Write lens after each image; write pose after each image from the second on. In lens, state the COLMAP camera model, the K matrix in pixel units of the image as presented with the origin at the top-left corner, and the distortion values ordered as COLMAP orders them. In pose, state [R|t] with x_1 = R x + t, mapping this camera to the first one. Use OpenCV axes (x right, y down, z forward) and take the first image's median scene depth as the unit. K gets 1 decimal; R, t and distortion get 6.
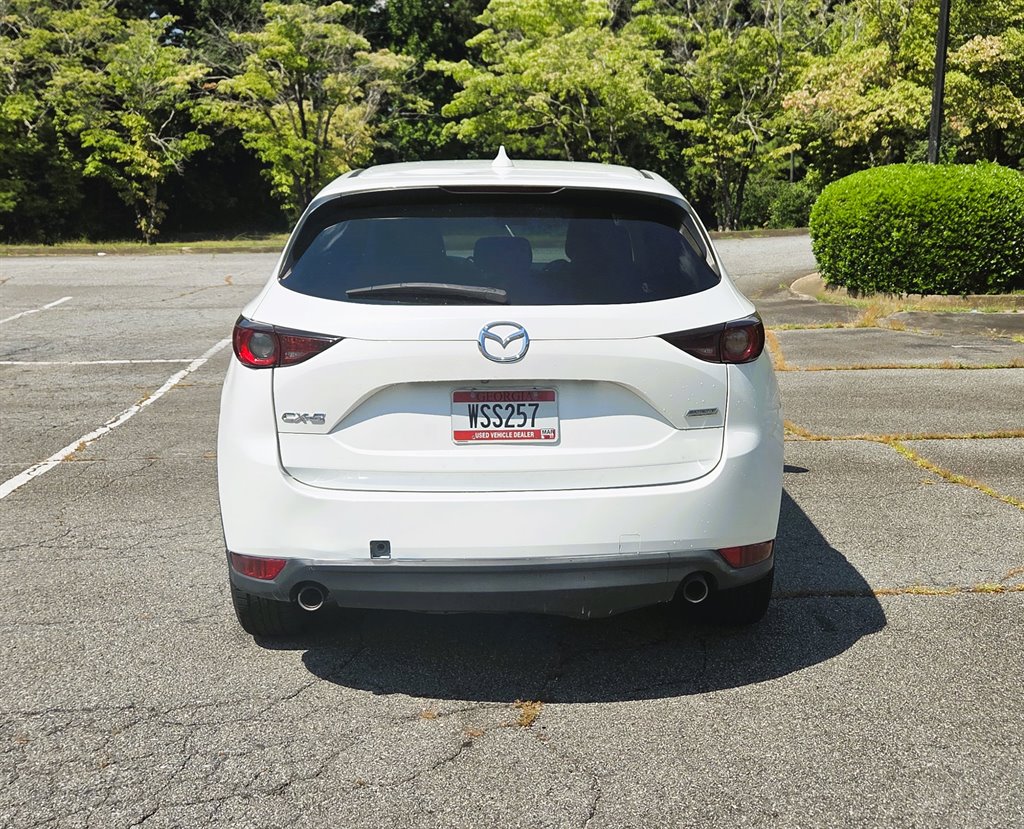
lens RADIAL K [[1102.1, 0, 522.7], [0, 1102.1, 402.1], [0, 0, 1]] dist [0.039913, 0.000000]
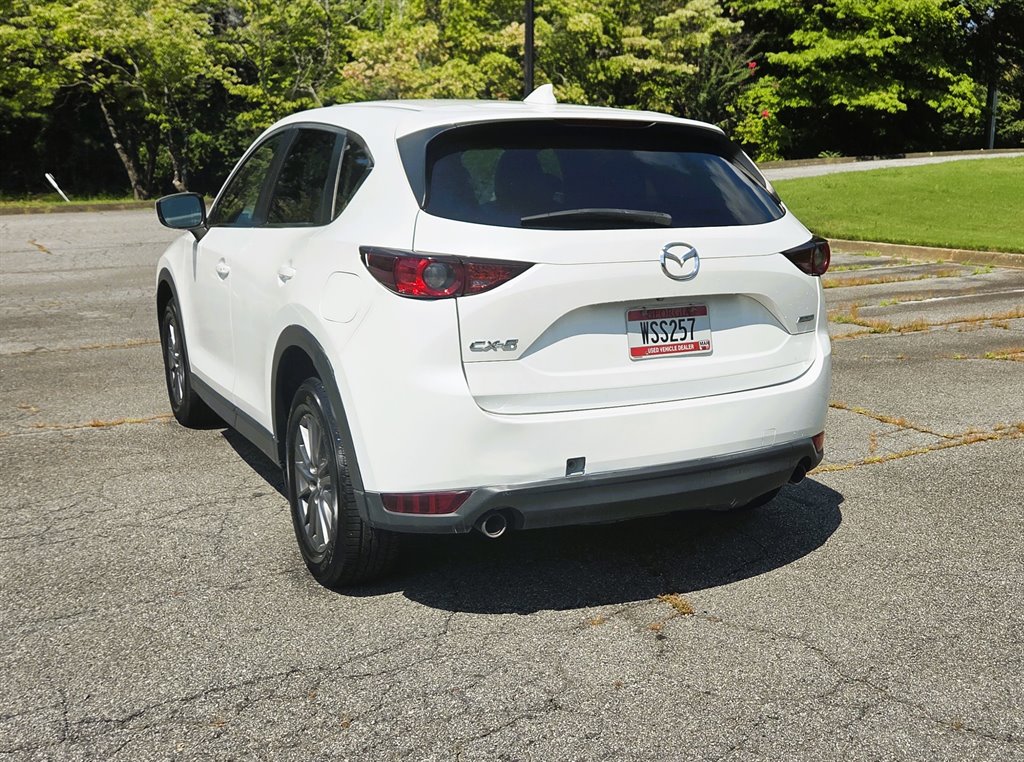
lens RADIAL K [[1057.2, 0, 519.8], [0, 1057.2, 375.8], [0, 0, 1]] dist [0.040828, 0.000000]
pose [[0.905745, -0.076572, 0.416849, -0.543808], [0.071551, 0.997053, 0.027682, 0.015752], [-0.417741, 0.004753, 0.908554, 0.108588]]
